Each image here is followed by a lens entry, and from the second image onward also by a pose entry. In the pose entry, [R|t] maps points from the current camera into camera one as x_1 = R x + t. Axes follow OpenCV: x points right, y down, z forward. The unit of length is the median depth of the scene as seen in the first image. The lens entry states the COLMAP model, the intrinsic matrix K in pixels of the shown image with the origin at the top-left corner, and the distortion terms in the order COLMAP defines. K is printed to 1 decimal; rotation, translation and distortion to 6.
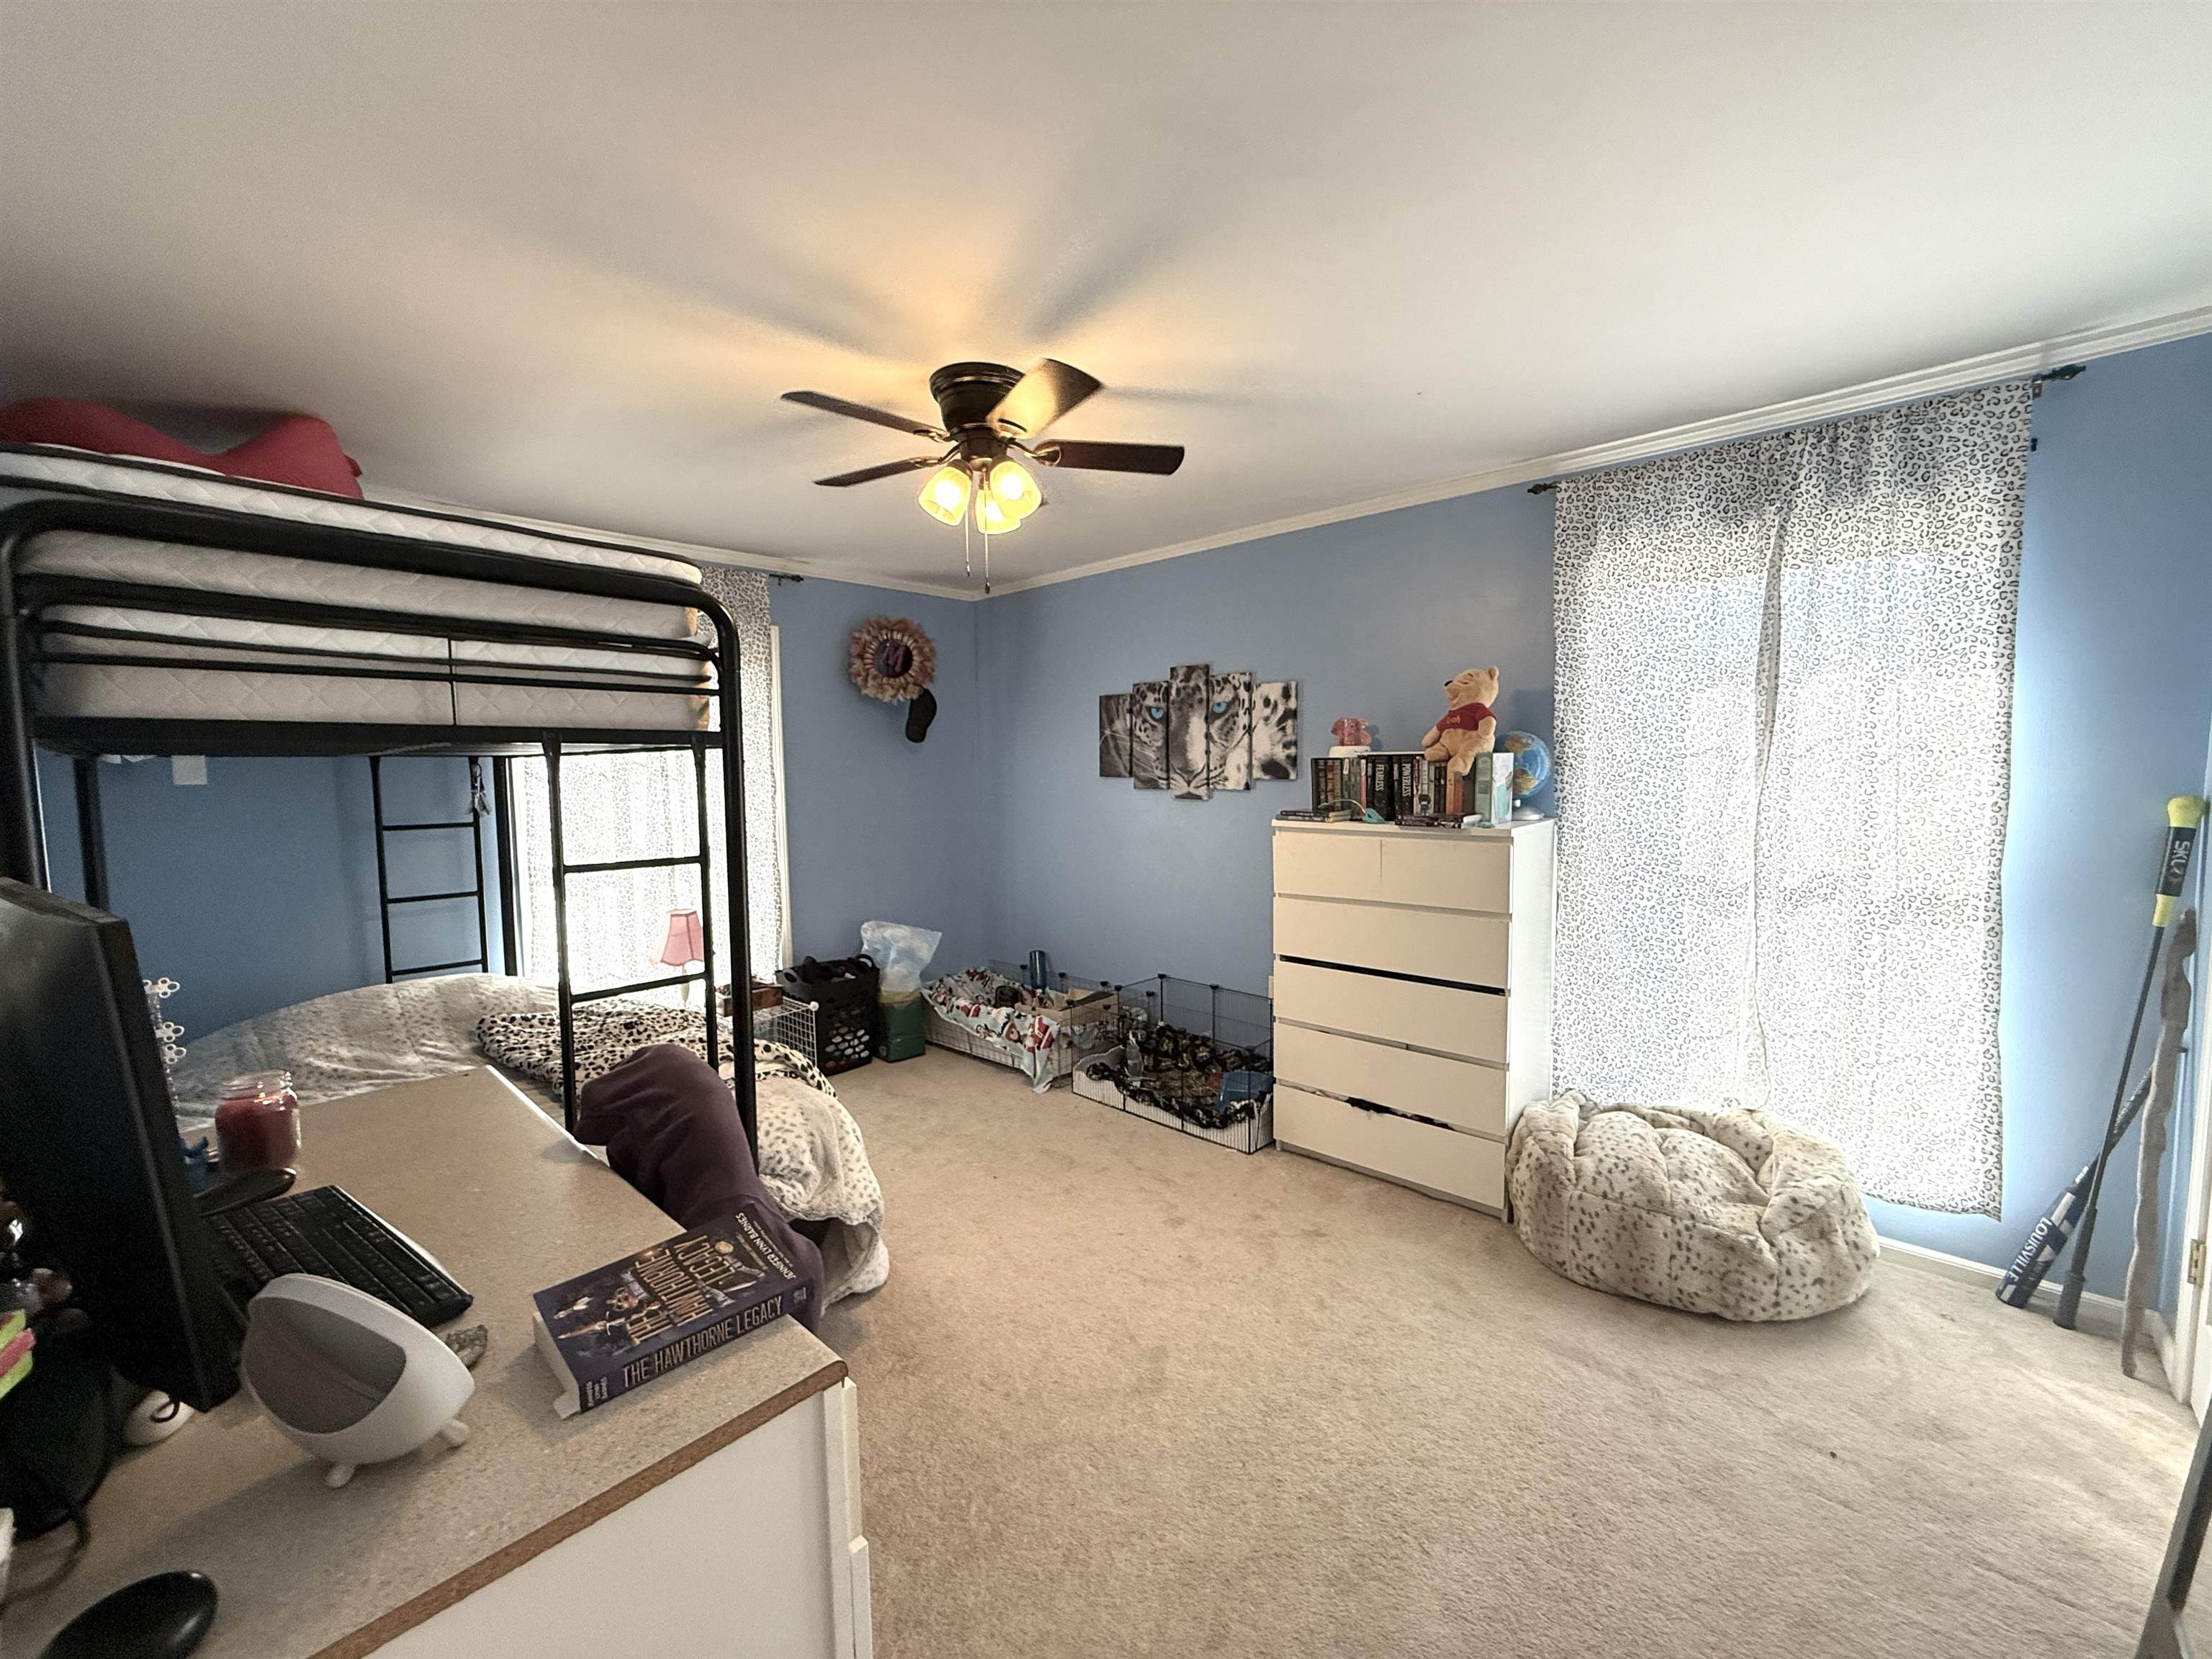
lens RADIAL K [[878.2, 0, 1103.5], [0, 878.2, 834.1], [0, 0, 1]] dist [-0.000770, -0.000229]
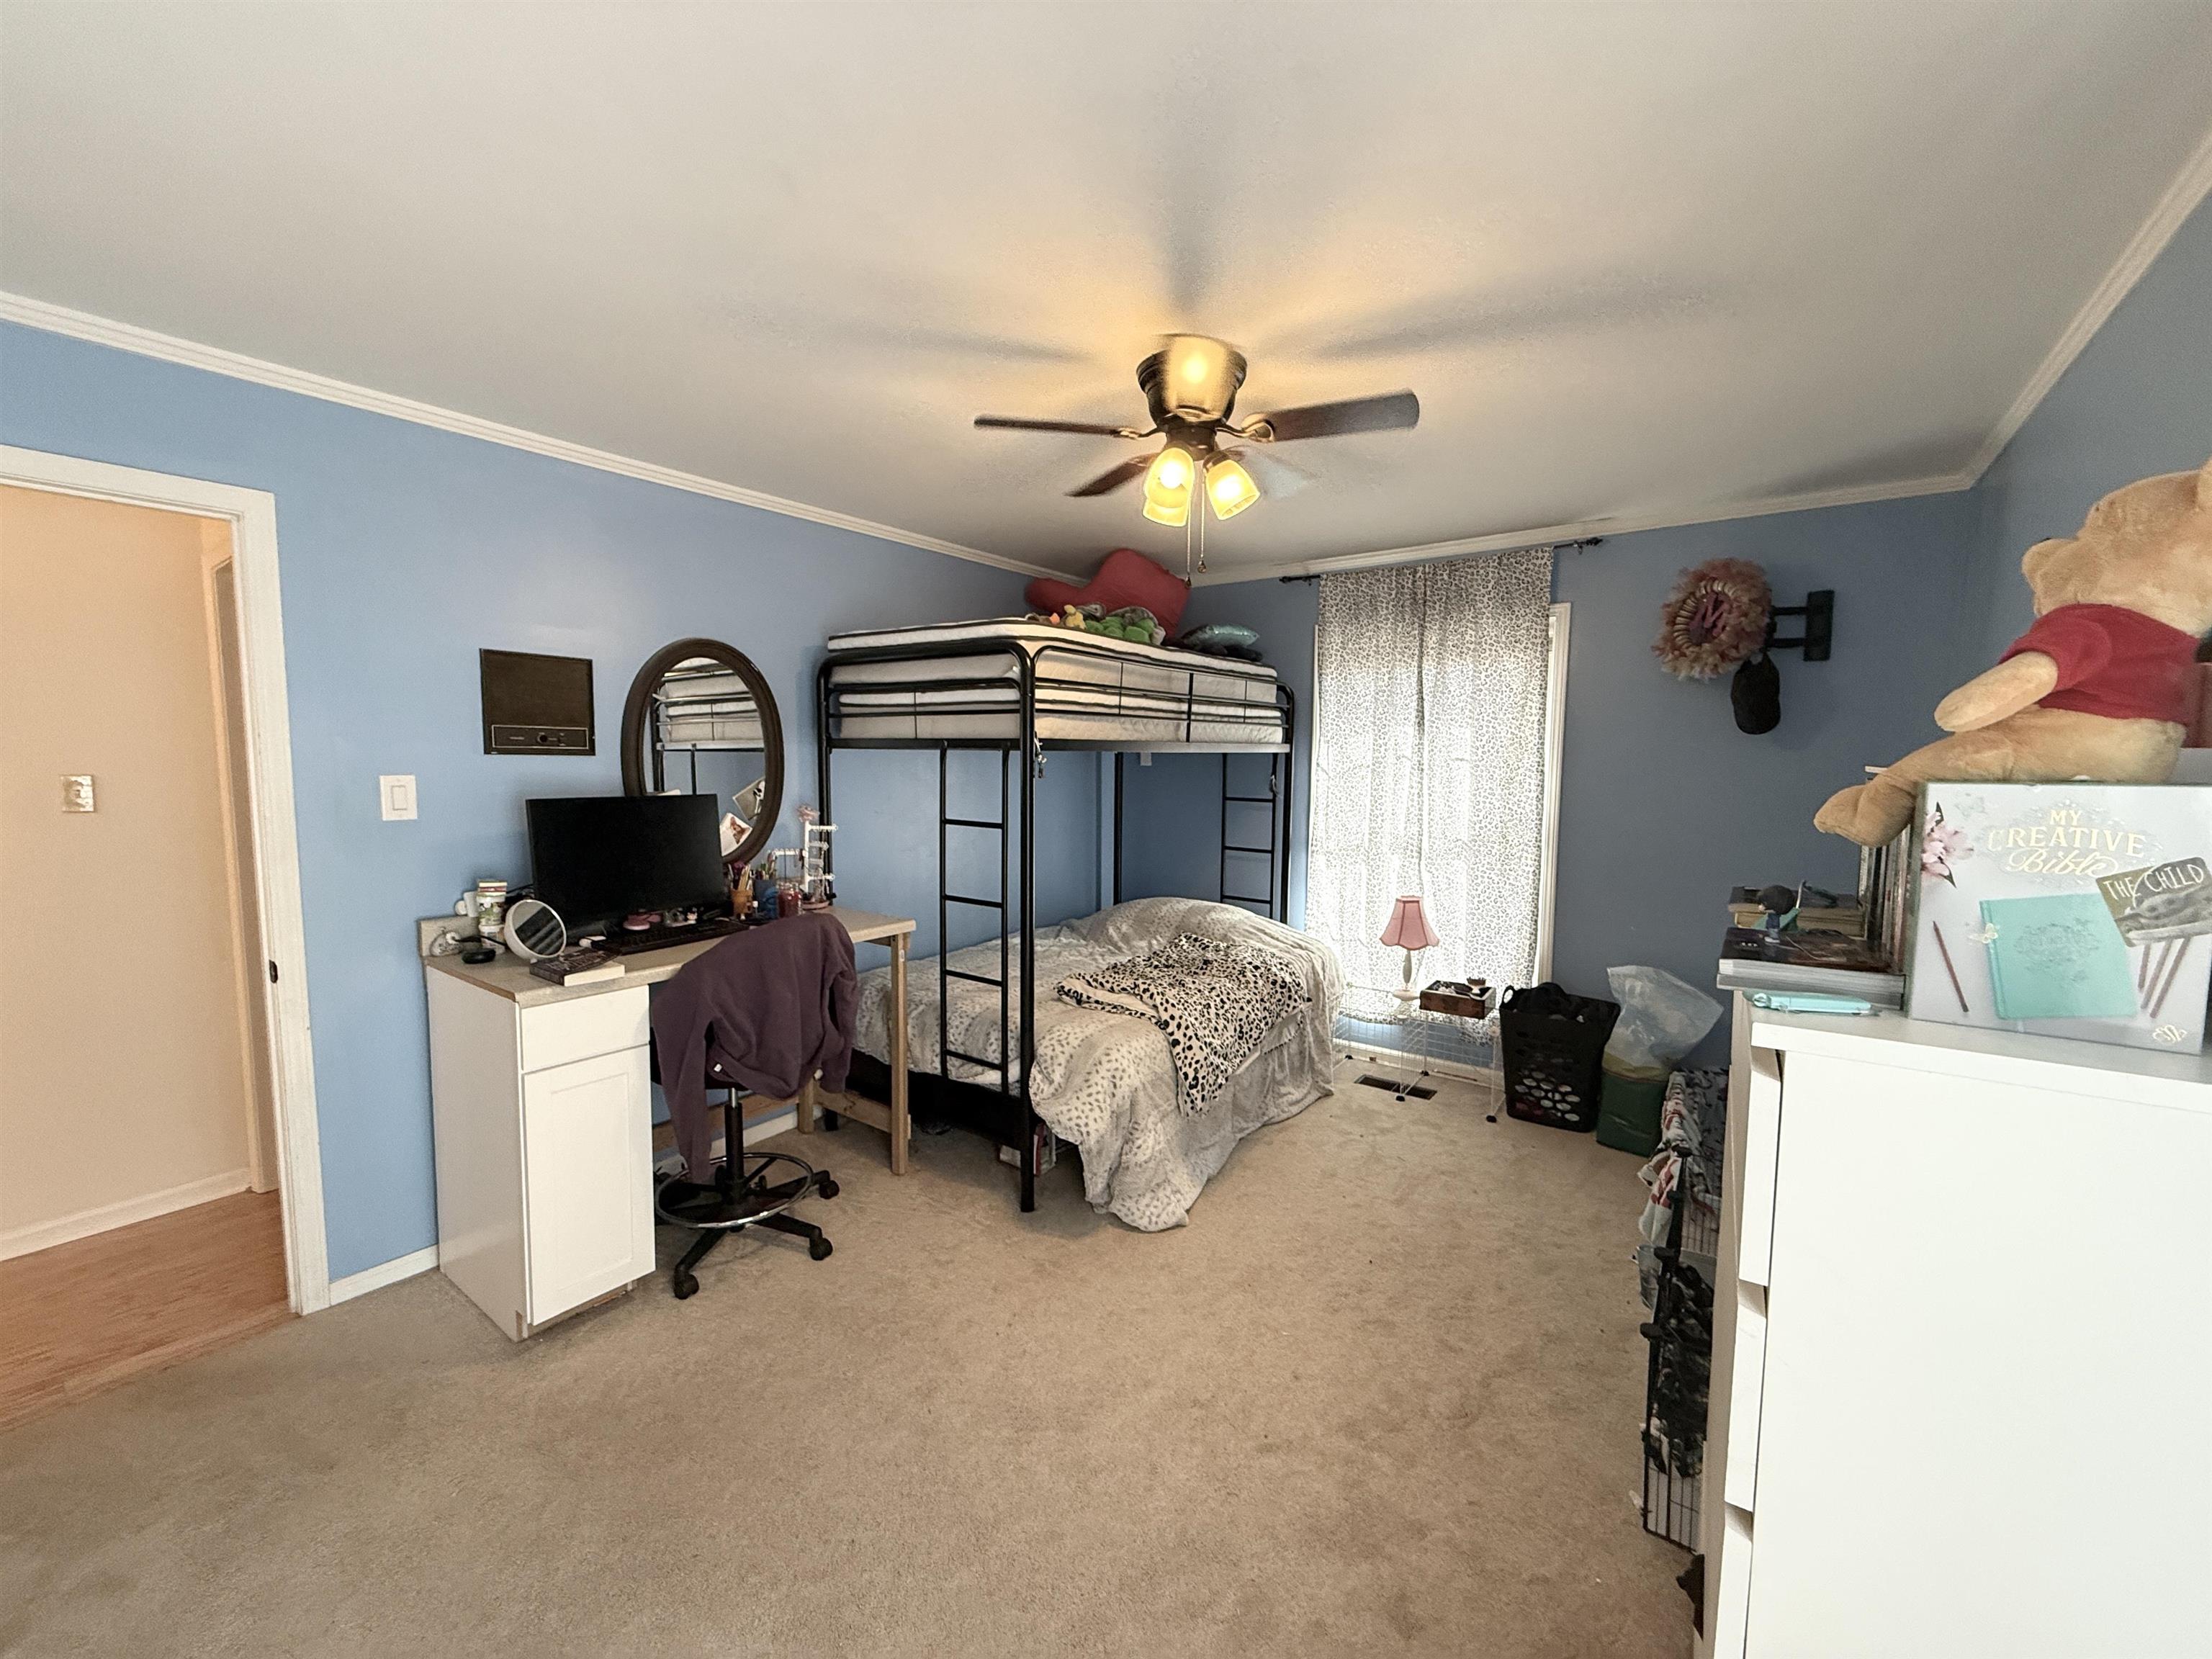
lens RADIAL K [[878.2, 0, 1103.5], [0, 878.2, 834.1], [0, 0, 1]] dist [-0.000770, -0.000229]
pose [[0.118283, 0.104304, -0.987487, 0.590930], [-0.087267, 0.991712, 0.094298, -0.065026], [0.989138, 0.075021, 0.126405, 0.574982]]
